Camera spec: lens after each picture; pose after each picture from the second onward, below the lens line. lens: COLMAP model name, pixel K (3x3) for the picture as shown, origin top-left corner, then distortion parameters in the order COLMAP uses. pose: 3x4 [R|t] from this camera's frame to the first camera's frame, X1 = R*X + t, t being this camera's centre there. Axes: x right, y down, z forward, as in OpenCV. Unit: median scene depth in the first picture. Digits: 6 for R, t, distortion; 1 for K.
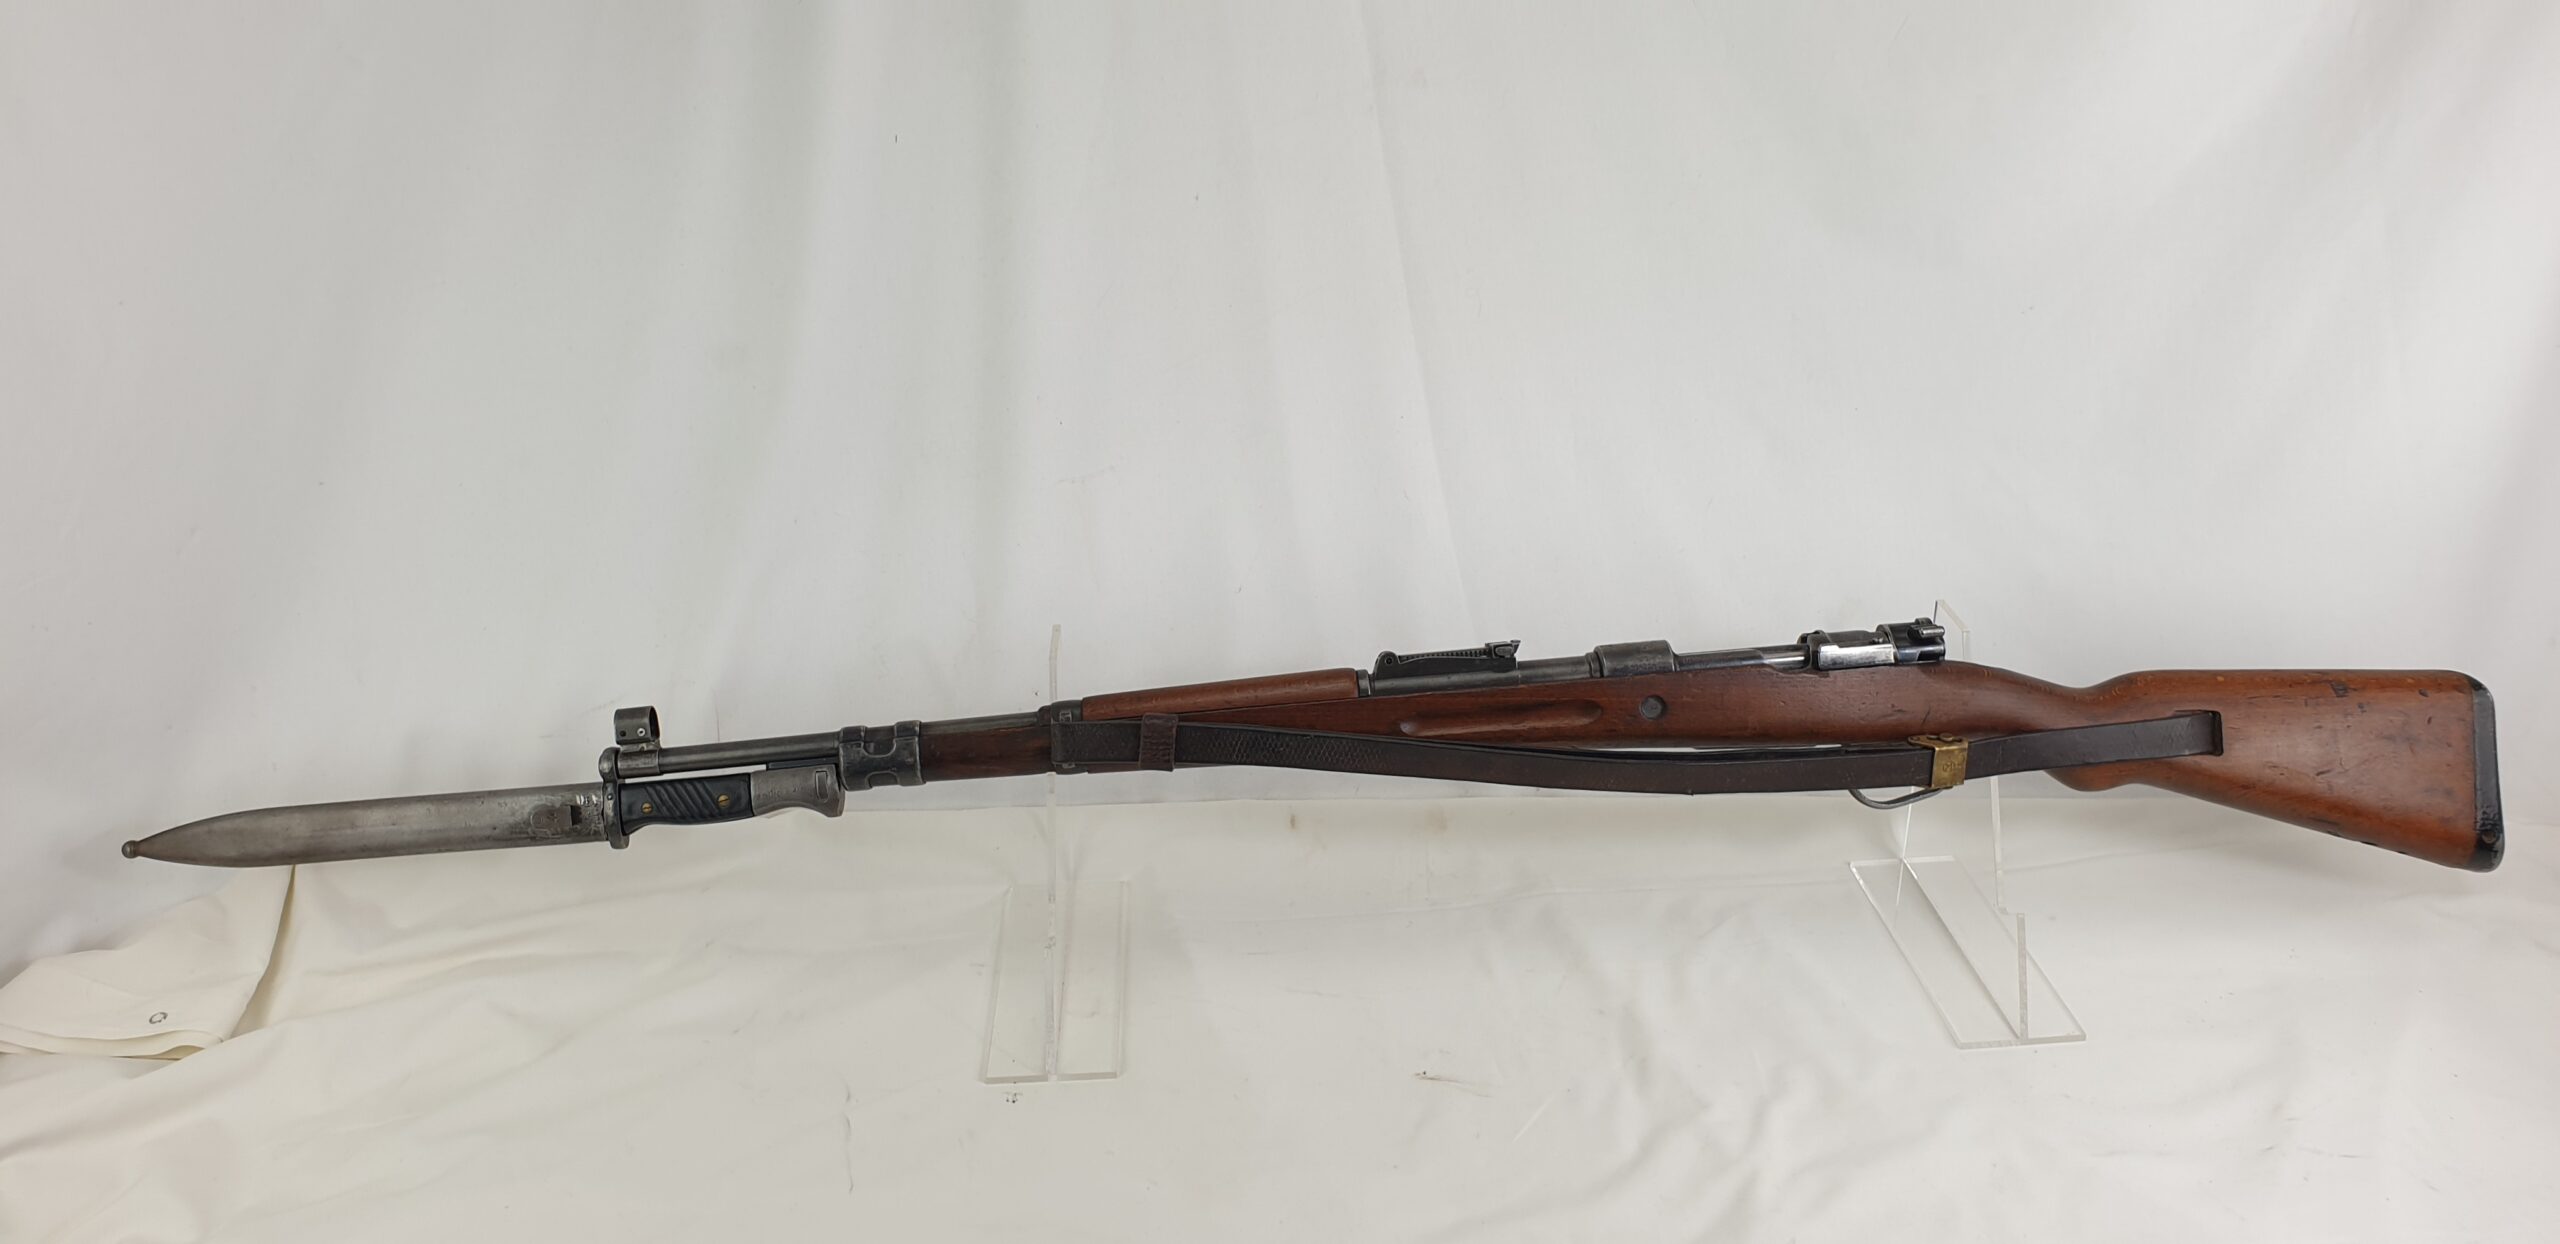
lens RADIAL K [[1984.1, 0, 1299.2], [0, 1984.1, 604.8], [0, 0, 1]] dist [0.004571, -0.019167]
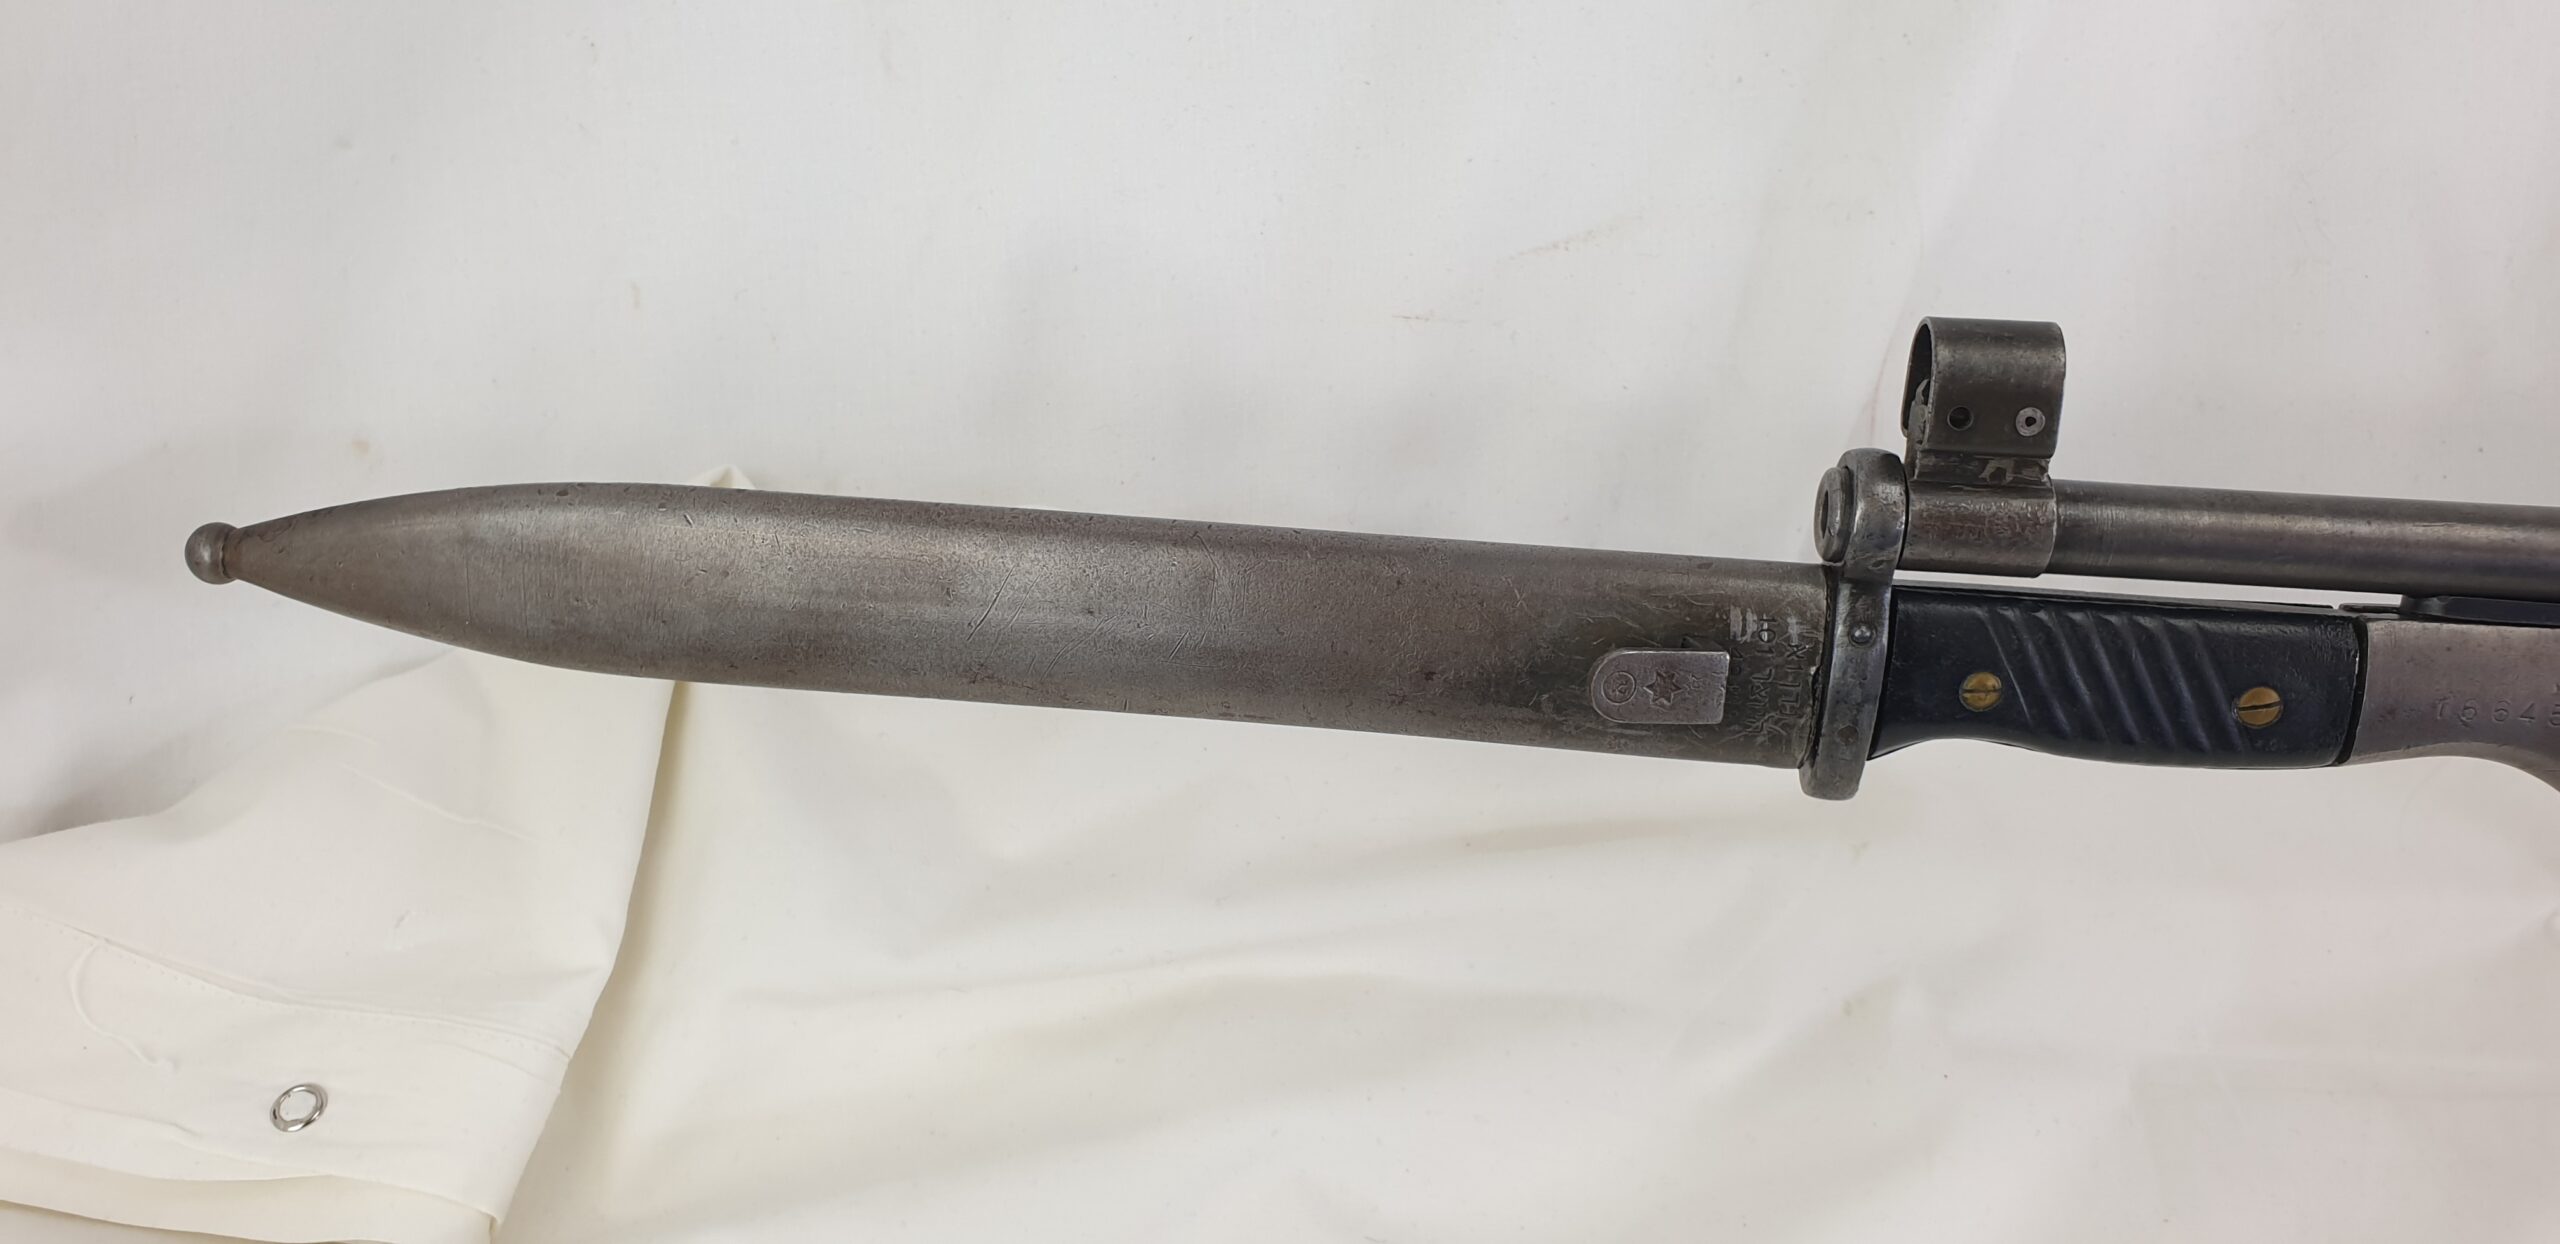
lens RADIAL K [[1984.1, 0, 1254.7], [0, 1984.1, 568.6], [0, 0, 1]] dist [0.004571, -0.019167]
pose [[0.986300, 0.151358, -0.065599, -0.411300], [-0.131635, 0.961803, 0.240015, 0.032296], [0.099421, -0.228092, 0.968550, 0.719827]]
